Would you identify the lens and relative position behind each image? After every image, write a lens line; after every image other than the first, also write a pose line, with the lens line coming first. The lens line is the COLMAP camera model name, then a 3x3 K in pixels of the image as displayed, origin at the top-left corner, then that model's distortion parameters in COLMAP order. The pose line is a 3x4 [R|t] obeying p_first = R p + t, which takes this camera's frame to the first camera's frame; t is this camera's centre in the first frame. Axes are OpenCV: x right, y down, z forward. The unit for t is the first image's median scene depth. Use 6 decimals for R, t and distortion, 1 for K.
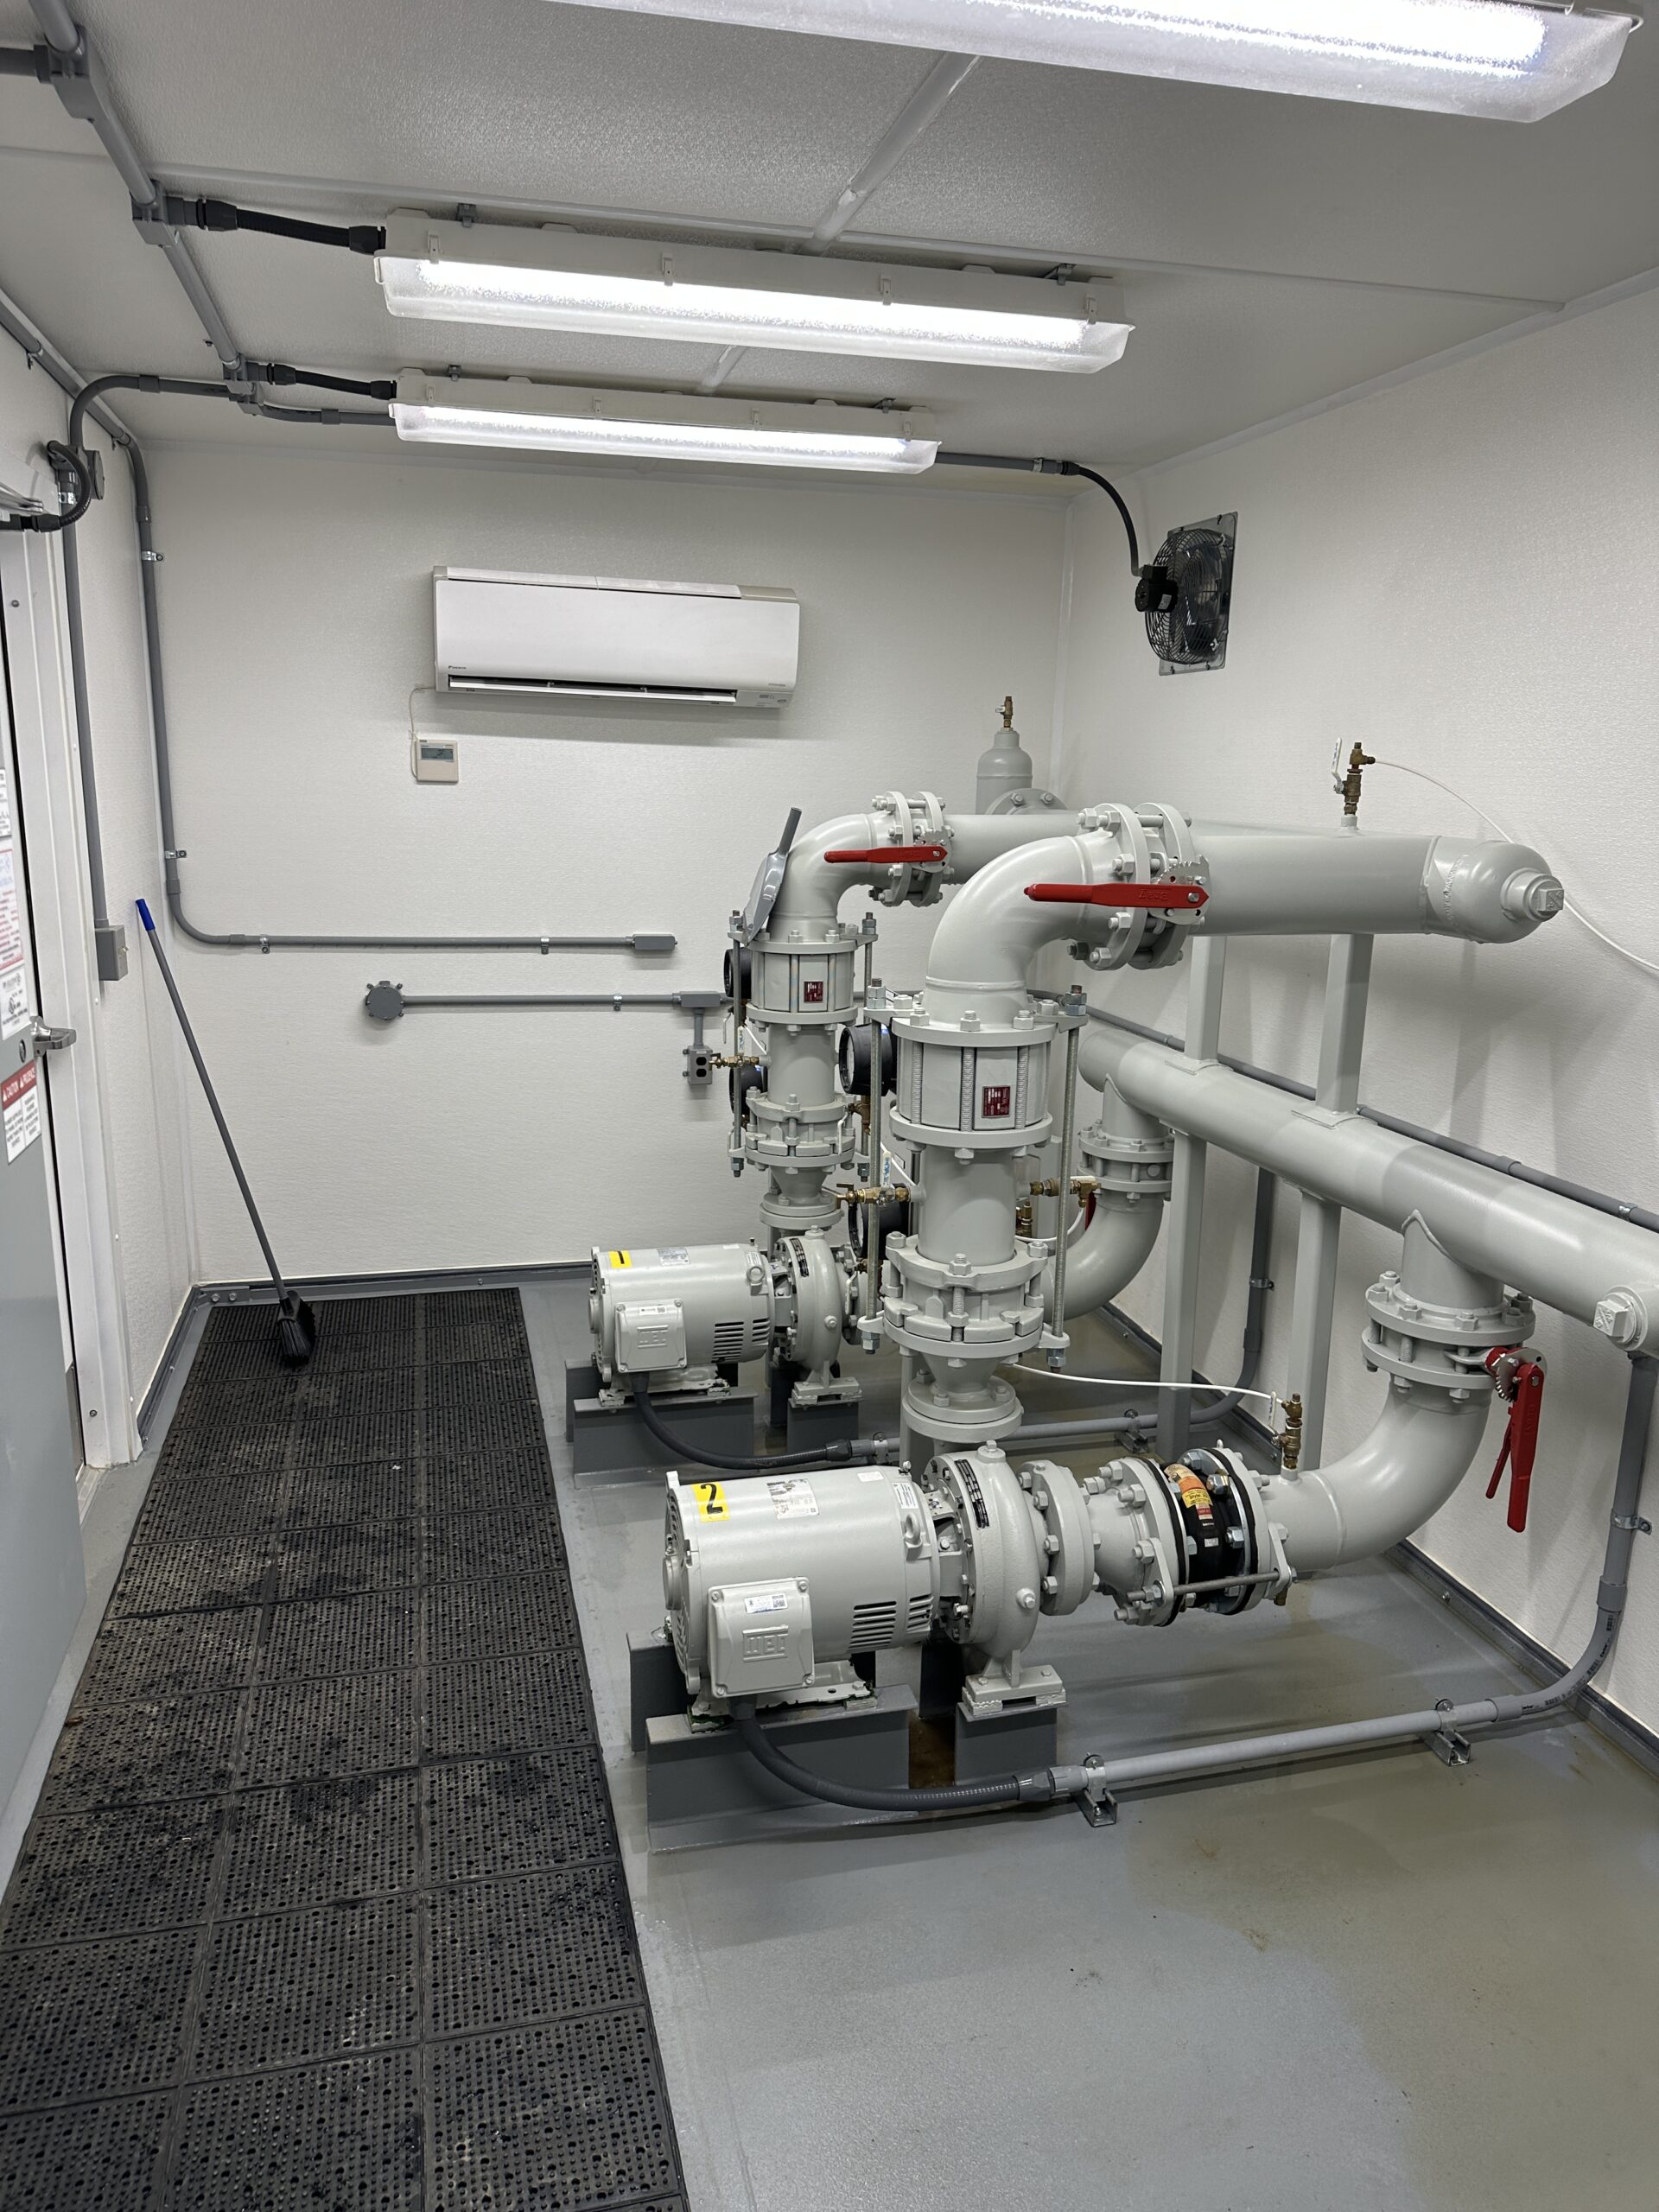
lens RADIAL K [[1534.5, 0, 829.5], [0, 1534.5, 1106.0], [0, 0, 1]] dist [0.170330, -0.262781]
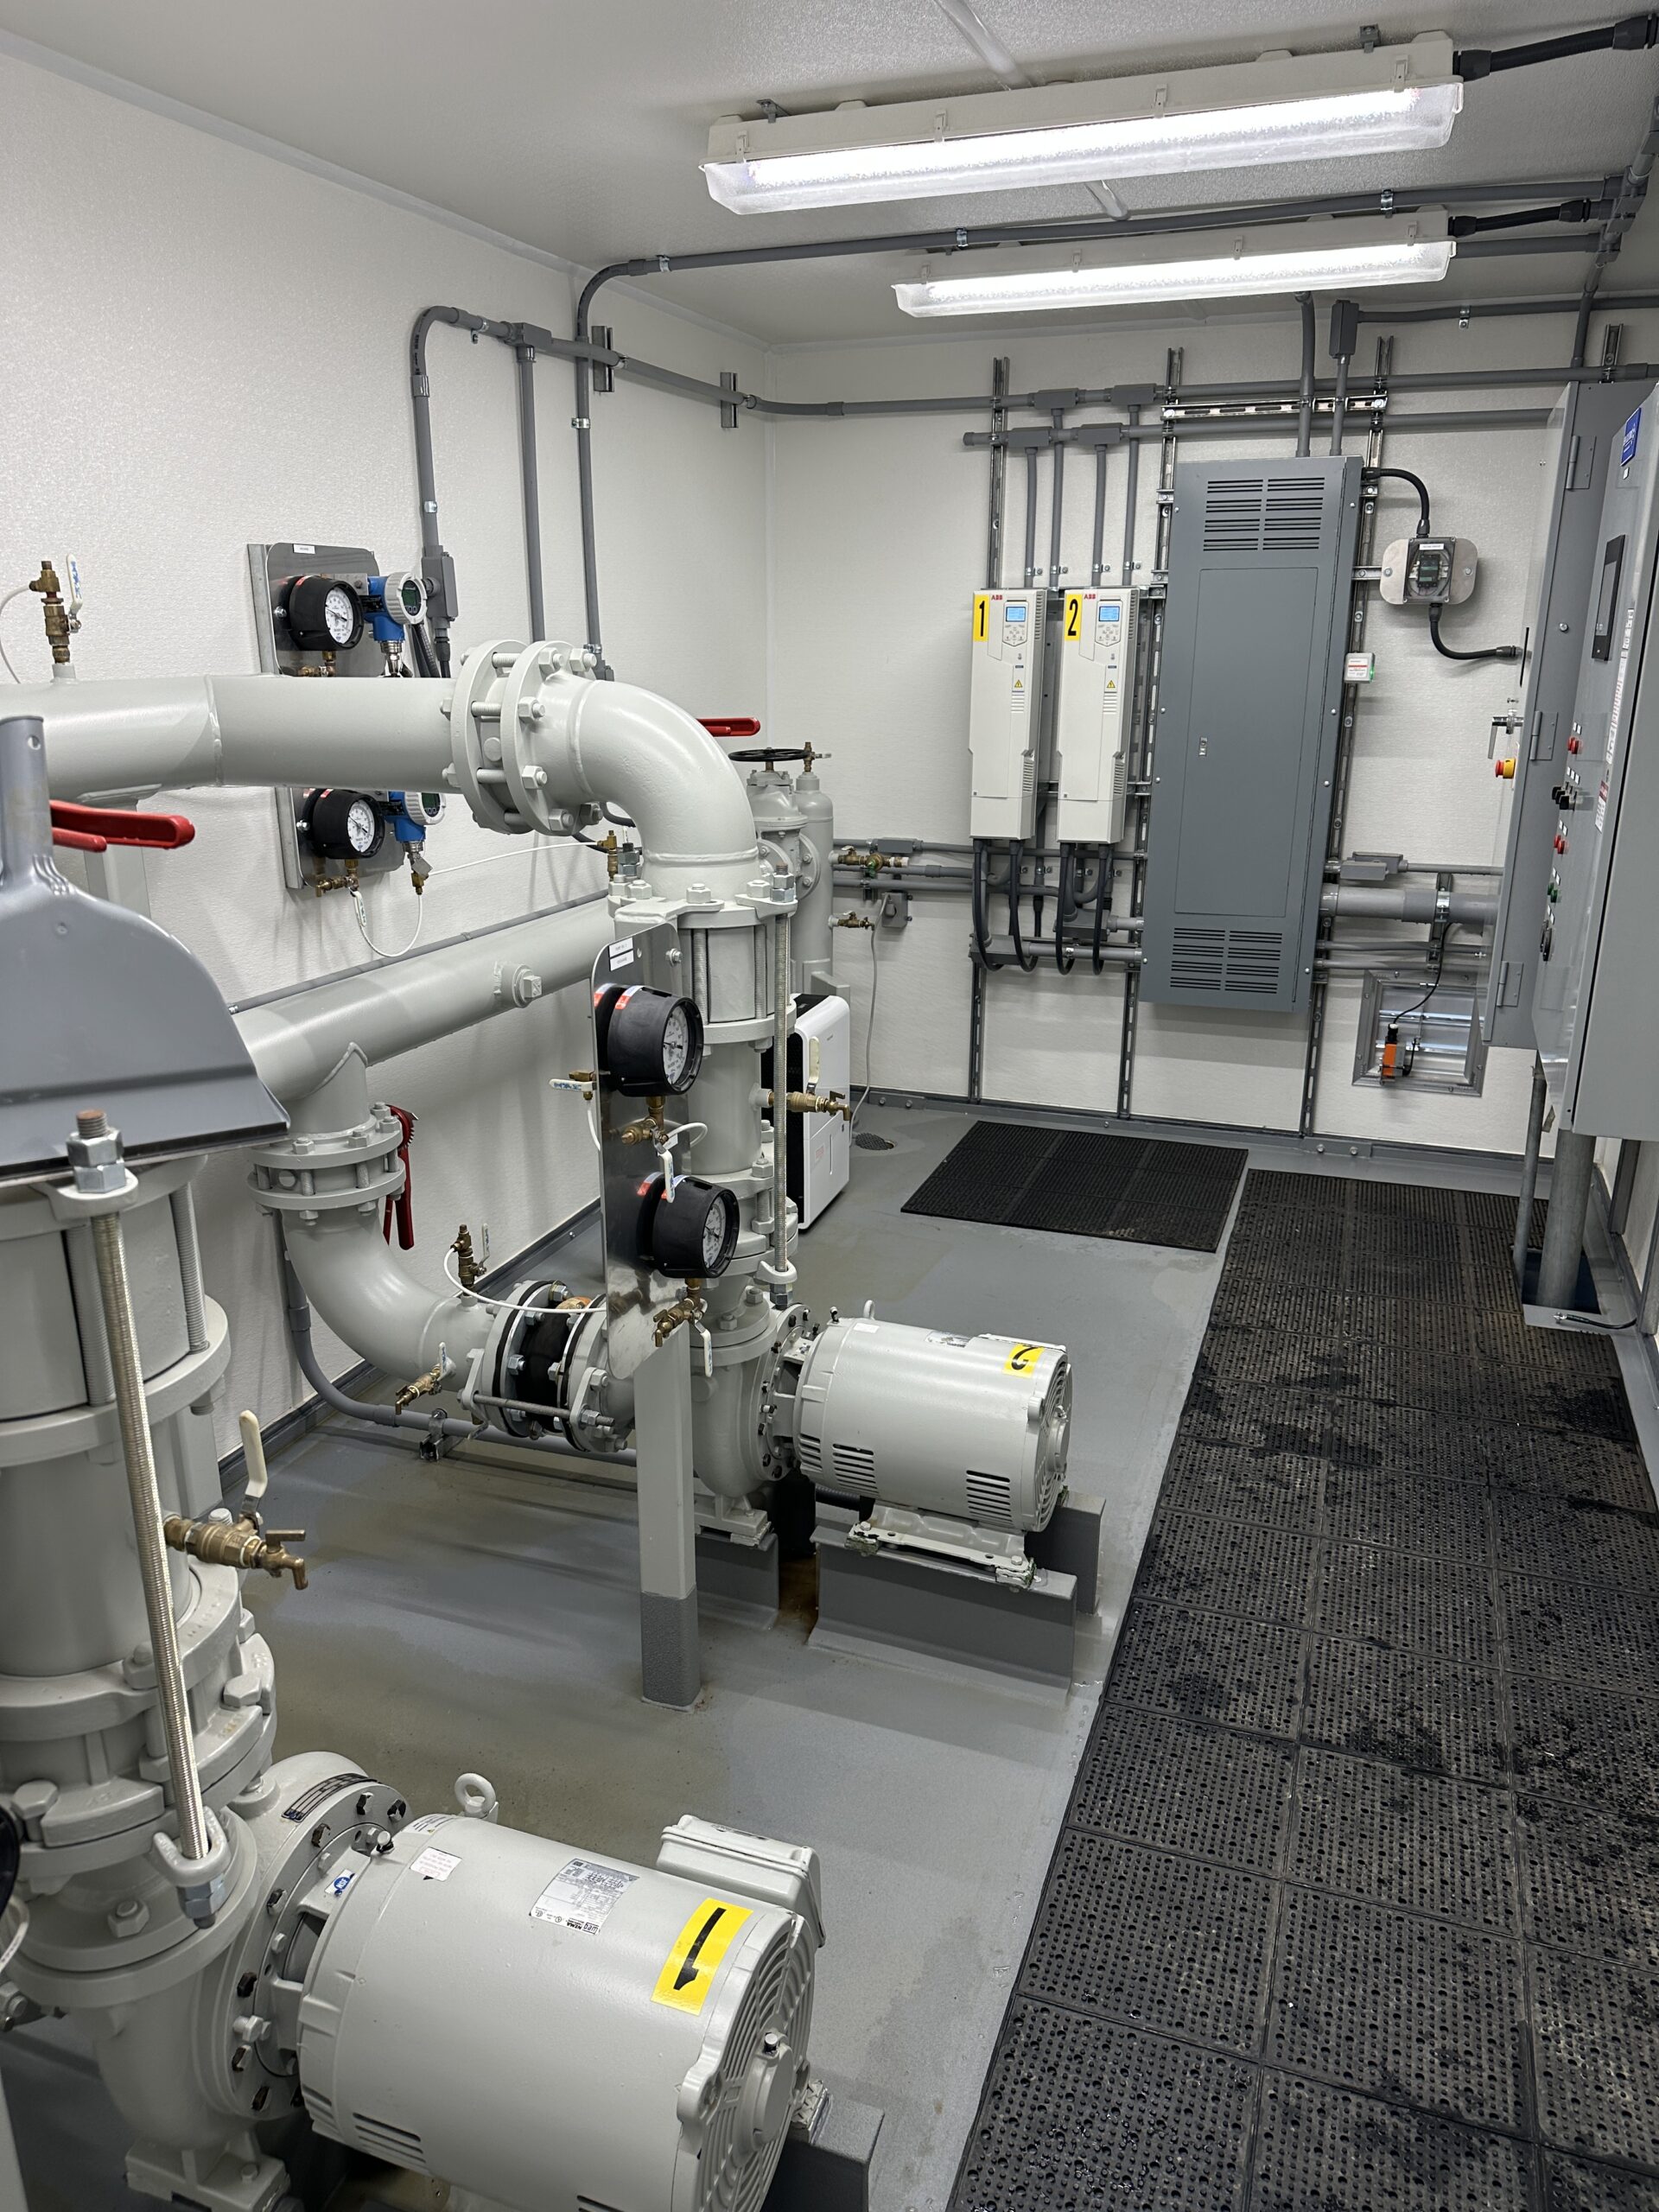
lens RADIAL K [[1571.3, 0, 829.5], [0, 1571.3, 1106.0], [0, 0, 1]] dist [0.076402, -0.080132]
pose [[-0.824013, -0.177959, 0.537897, -0.450024], [0.112927, 0.878753, 0.463724, -0.341034], [-0.555202, 0.442858, -0.704008, 1.578381]]
